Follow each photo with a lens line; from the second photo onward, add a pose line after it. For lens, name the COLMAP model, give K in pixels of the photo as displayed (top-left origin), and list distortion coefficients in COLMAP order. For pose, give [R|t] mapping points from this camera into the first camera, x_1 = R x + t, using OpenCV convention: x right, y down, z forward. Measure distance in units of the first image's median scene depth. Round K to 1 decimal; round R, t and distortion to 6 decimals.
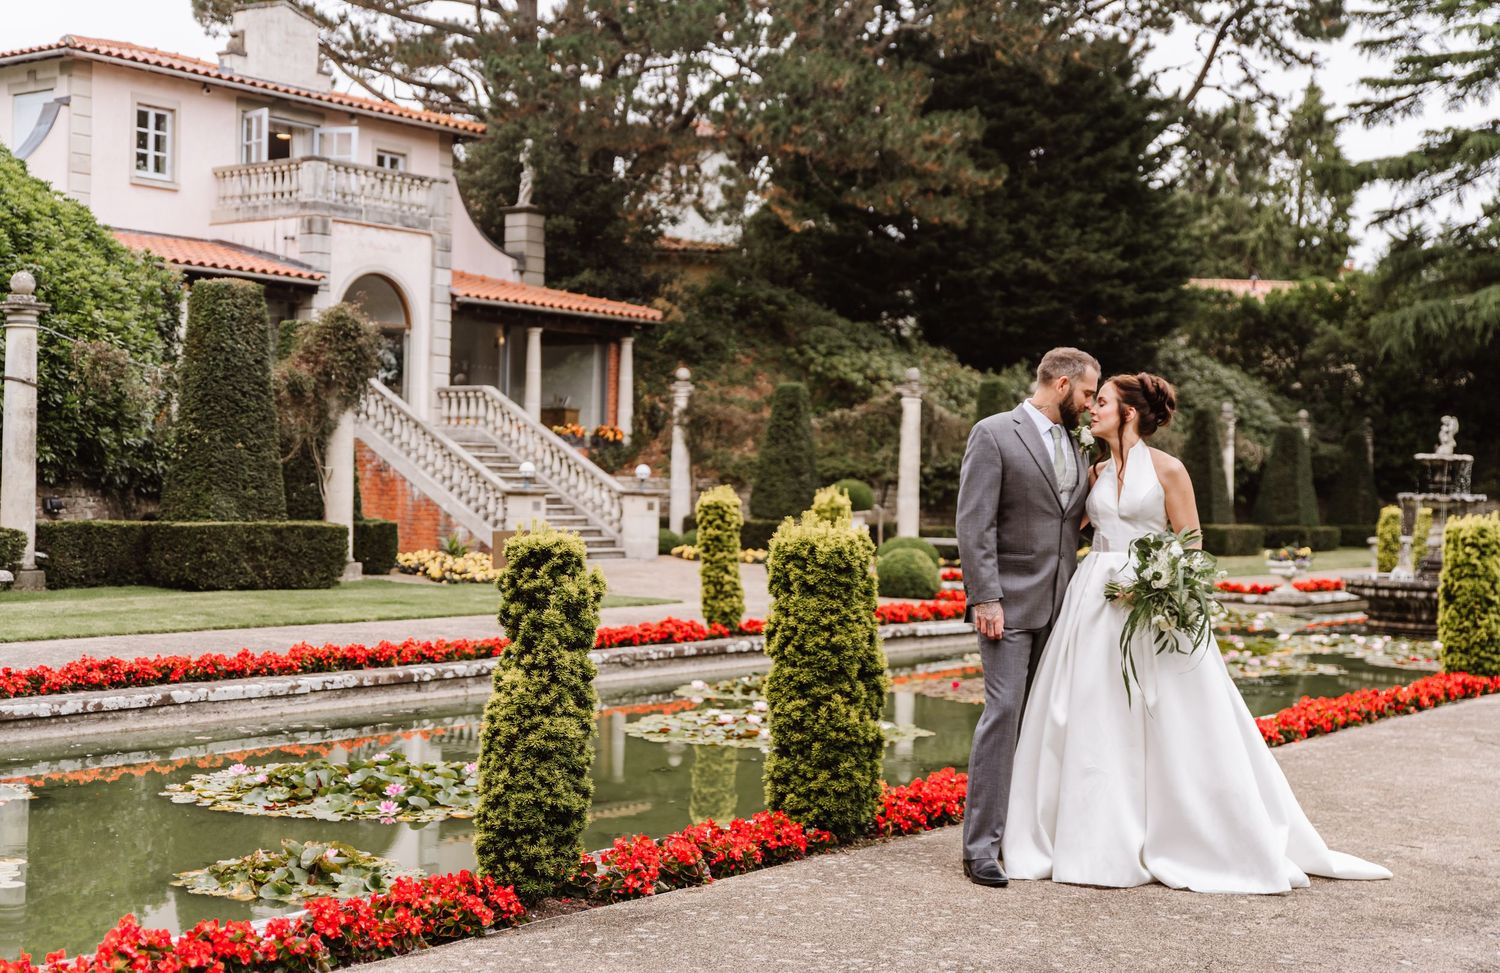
lens RADIAL K [[2098.3, 0, 750.0], [0, 2098.3, 486.5], [0, 0, 1]] dist [0.010813, 0.078190]
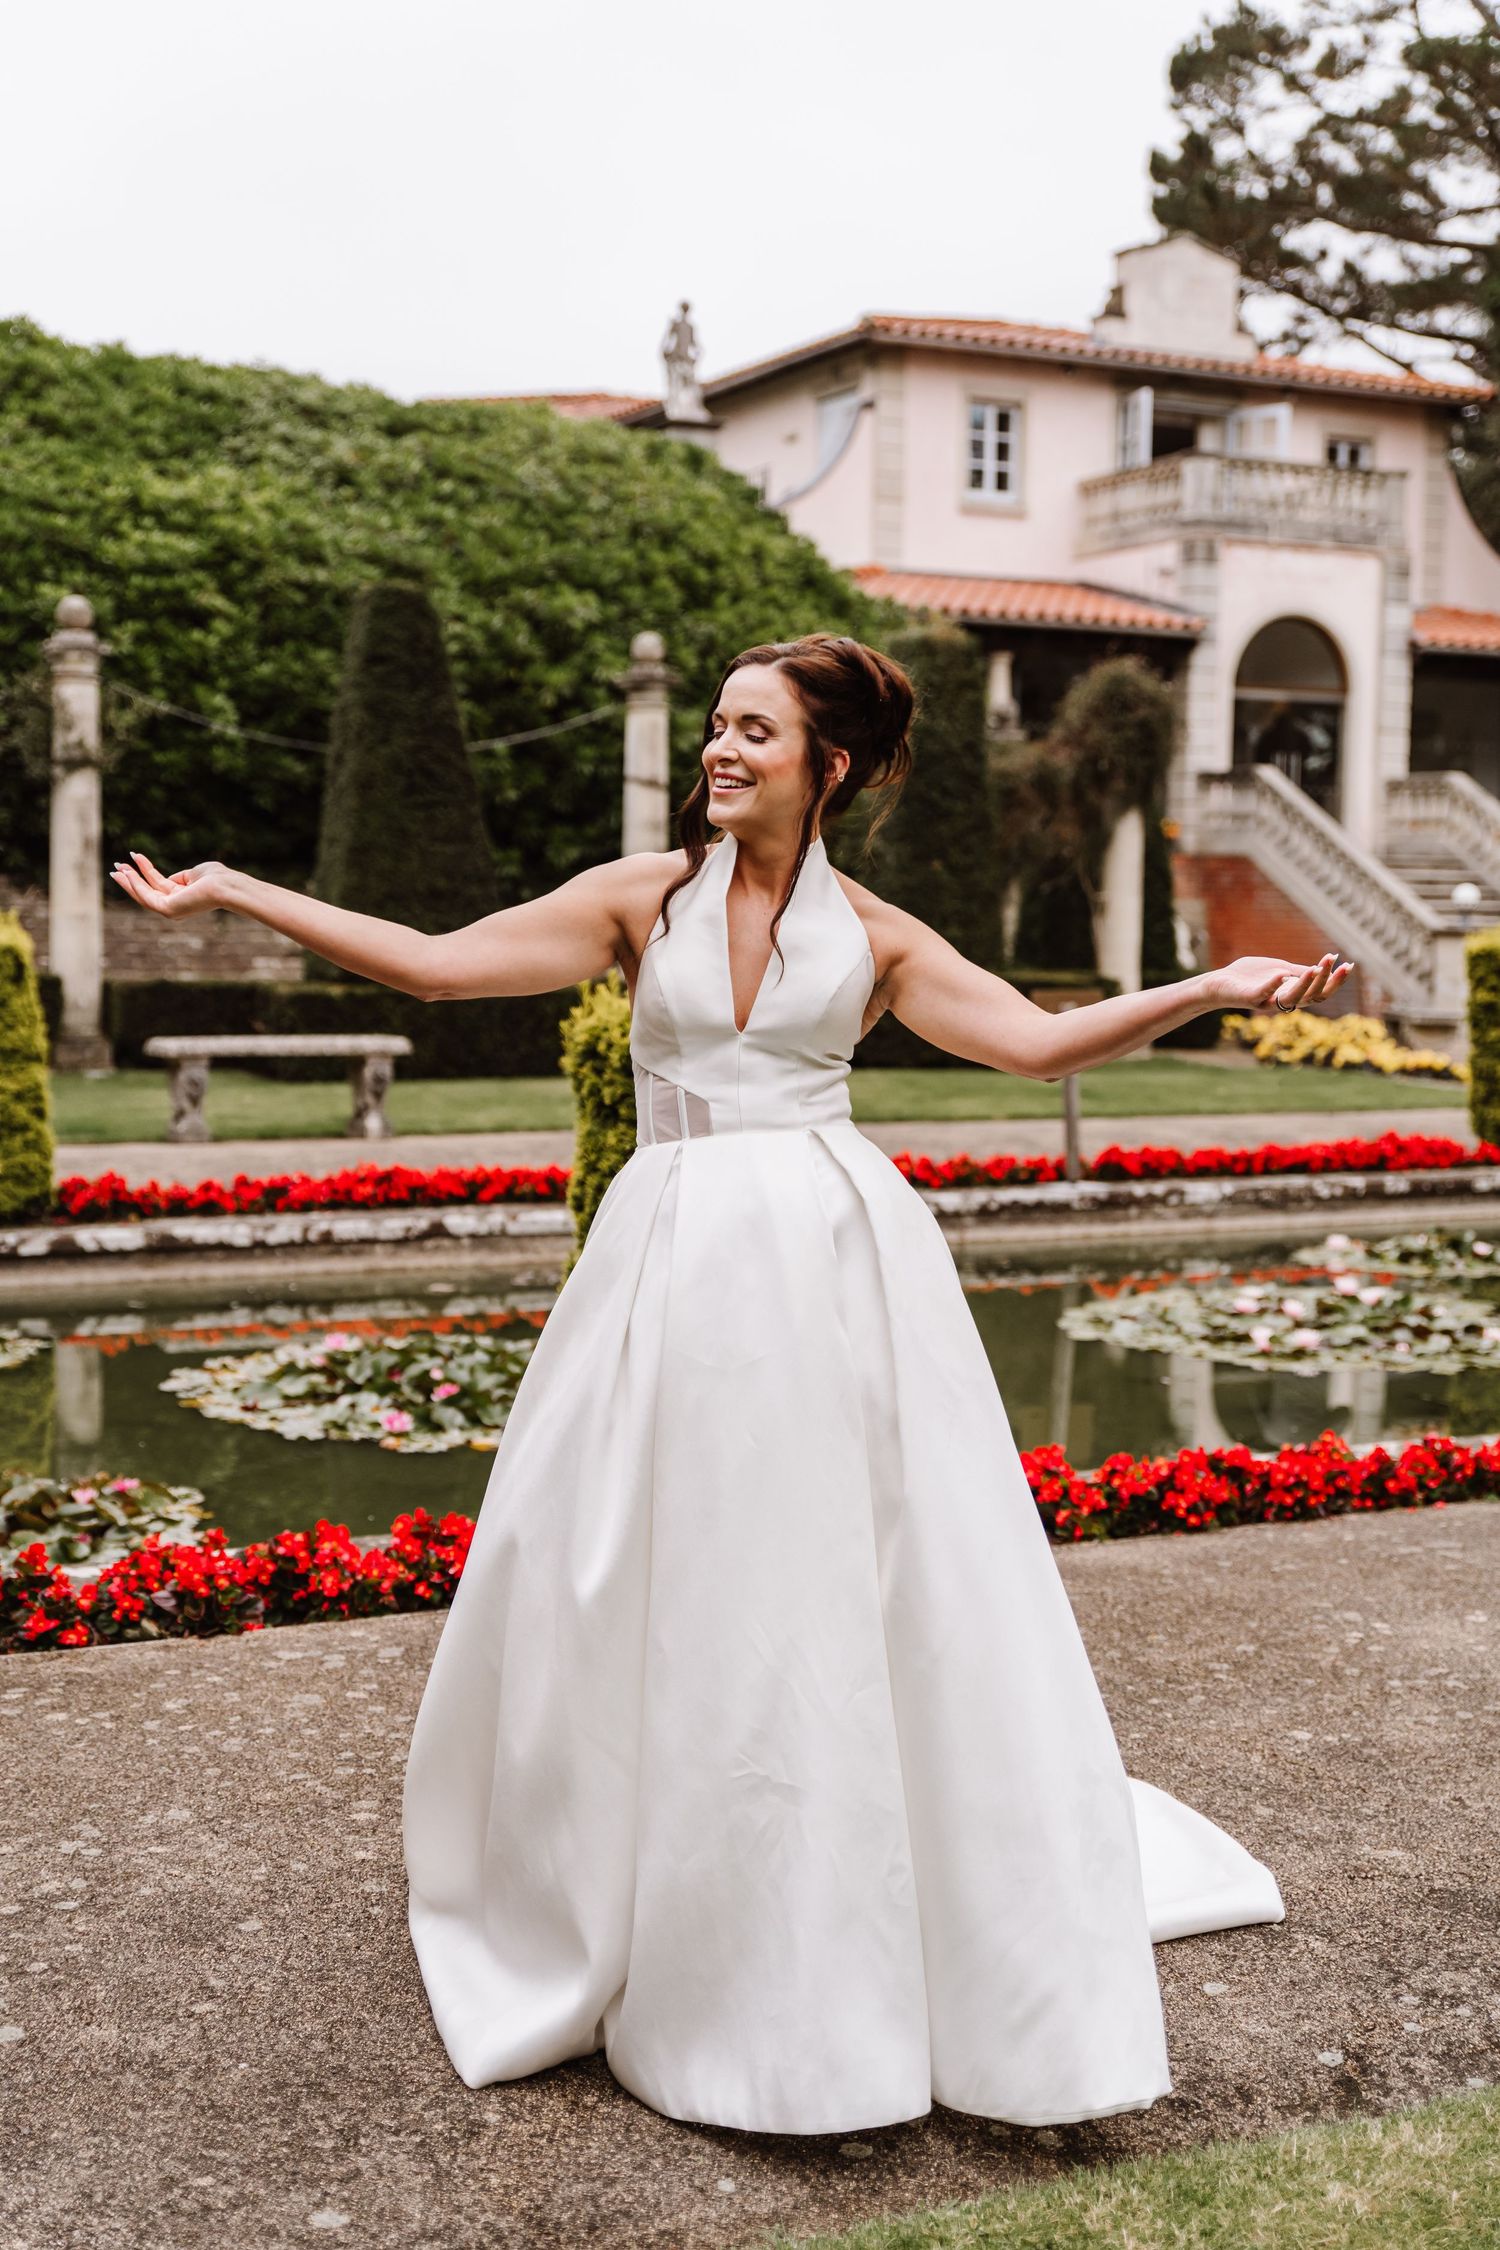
lens RADIAL K [[2766.8, 0, 742.4], [0, 2766.8, 1101.1], [0, 0, 1]] dist [0.017704, -0.003703]
pose [[0.880973, 0.029663, -0.472235, 0.102358], [0.000875, 0.997929, 0.064316, -0.000105], [0.473165, -0.057074, 0.879123, 0.099999]]
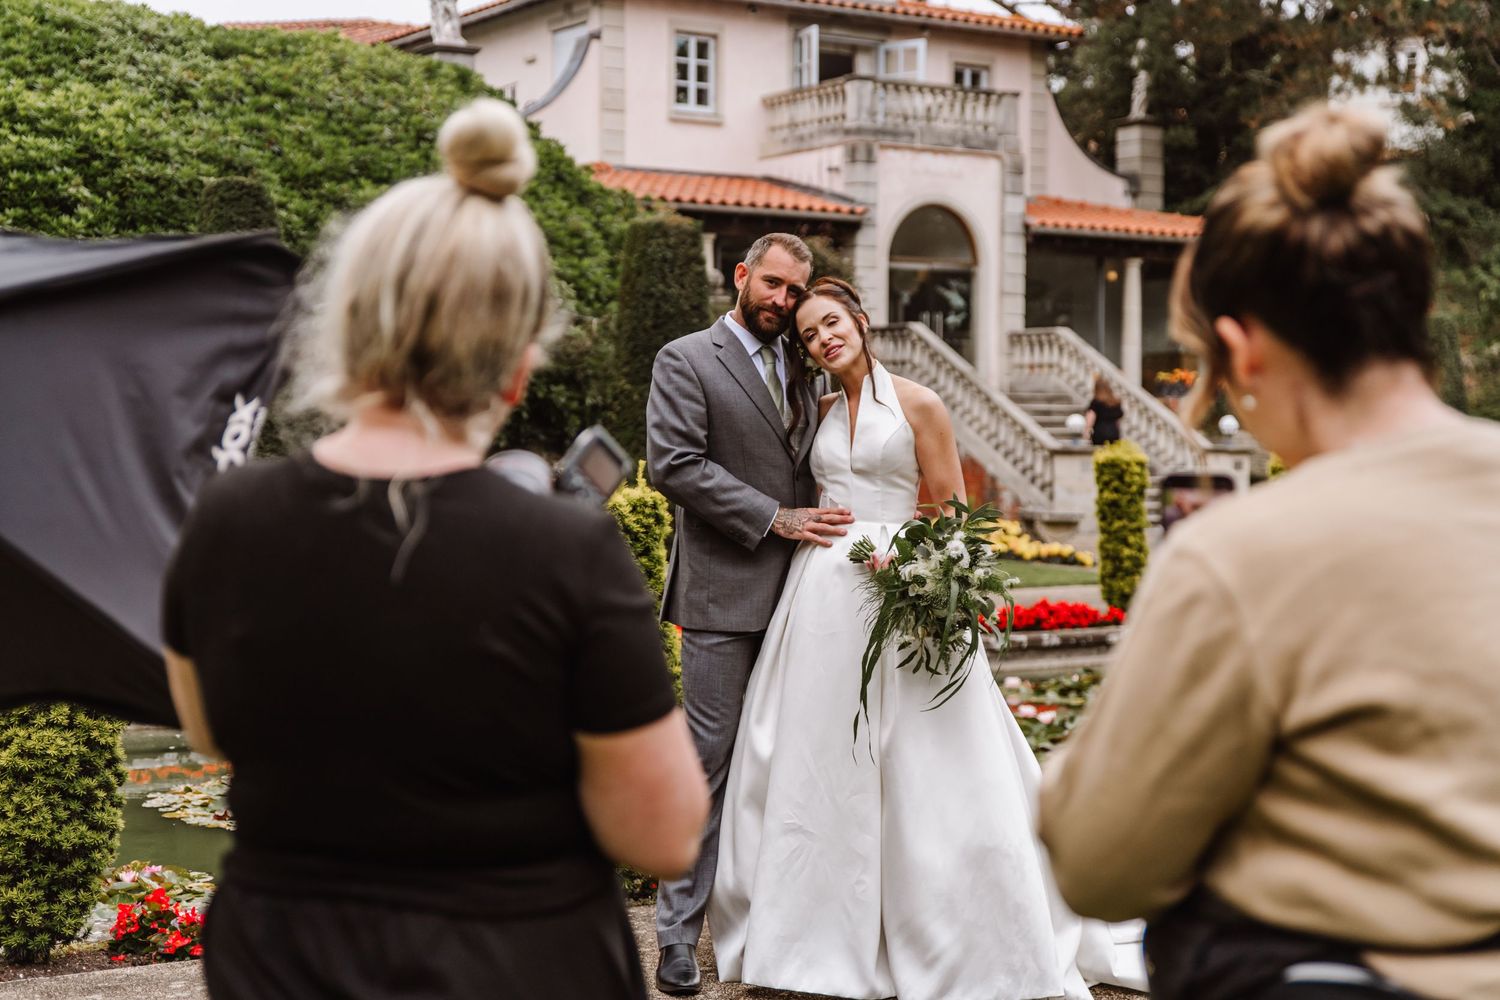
lens RADIAL K [[2326.4, 0, 750.0], [0, 2326.4, 500.0], [0, 0, 1]] dist [0.014640, -0.067243]
pose [[0.933836, -0.003638, -0.357684, 0.101707], [0.011774, 0.999719, 0.020570, 0.001740], [0.357508, -0.023420, 0.933616, 0.058737]]
